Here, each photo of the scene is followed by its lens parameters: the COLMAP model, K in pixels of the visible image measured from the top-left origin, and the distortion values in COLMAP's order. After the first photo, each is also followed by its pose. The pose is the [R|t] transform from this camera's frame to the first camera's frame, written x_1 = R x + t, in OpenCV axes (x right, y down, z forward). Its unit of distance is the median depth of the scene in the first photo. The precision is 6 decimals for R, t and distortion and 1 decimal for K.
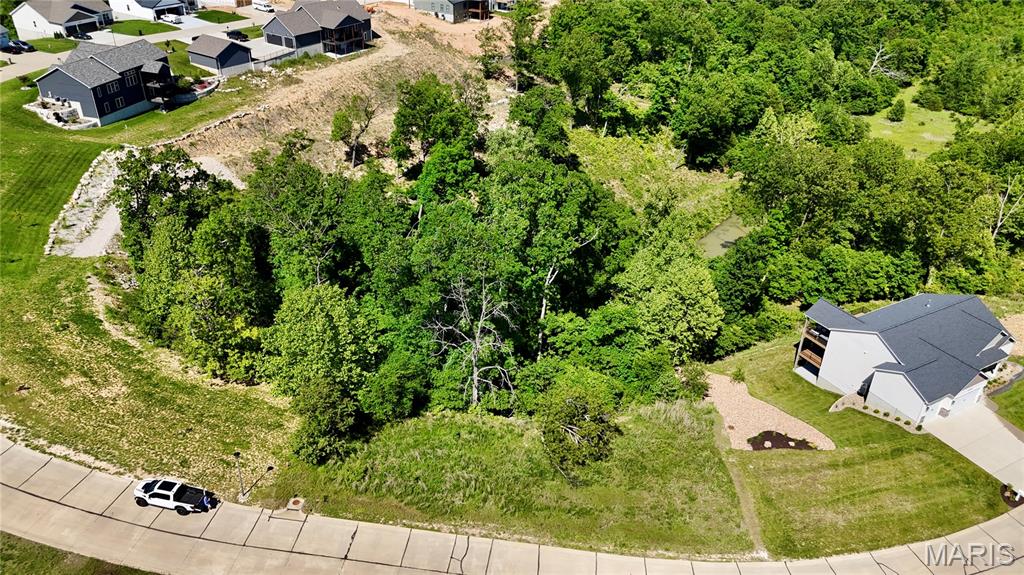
lens RADIAL K [[758.4, 0, 515.2], [0, 758.4, 286.8], [0, 0, 1]] dist [0.062228, -0.052906]
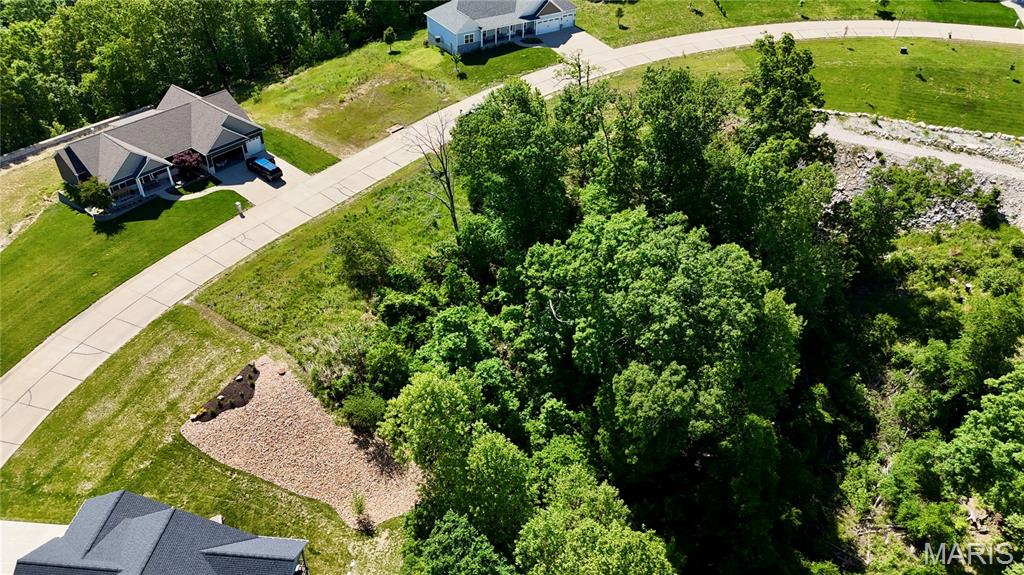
lens RADIAL K [[758.4, 0, 515.2], [0, 758.4, 286.8], [0, 0, 1]] dist [0.062228, -0.052906]
pose [[-0.565750, 0.477743, -0.672078, 0.428928], [-0.450029, 0.504072, 0.737147, -0.426034], [0.690942, 0.719495, -0.070181, 0.722655]]
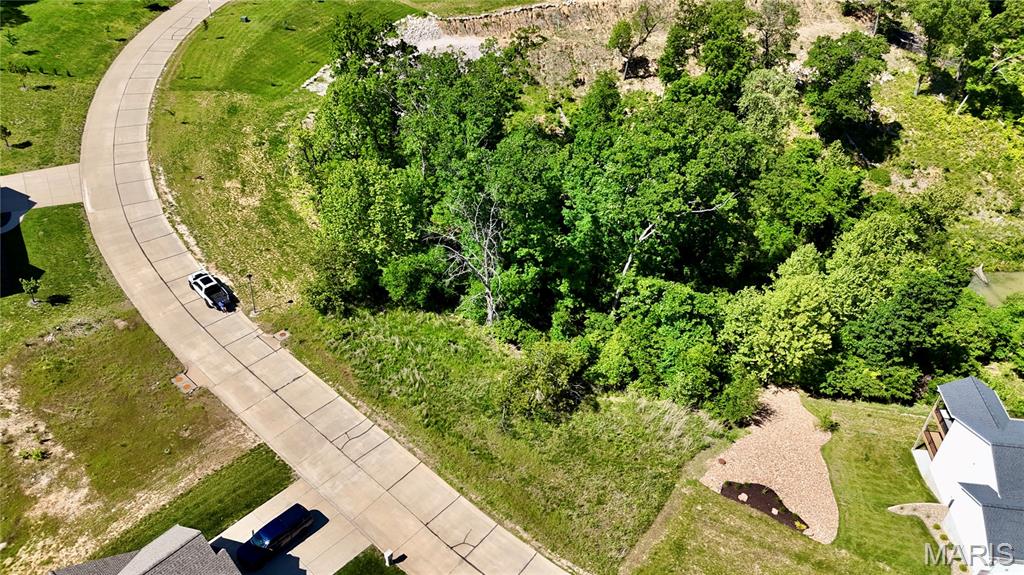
lens RADIAL K [[758.4, 0, 515.2], [0, 758.4, 286.8], [0, 0, 1]] dist [0.062228, -0.052906]
pose [[0.809044, 0.350462, -0.471832, 0.260370], [-0.298341, 0.936542, 0.184072, -0.051886], [0.506400, -0.008155, 0.862260, 0.092296]]
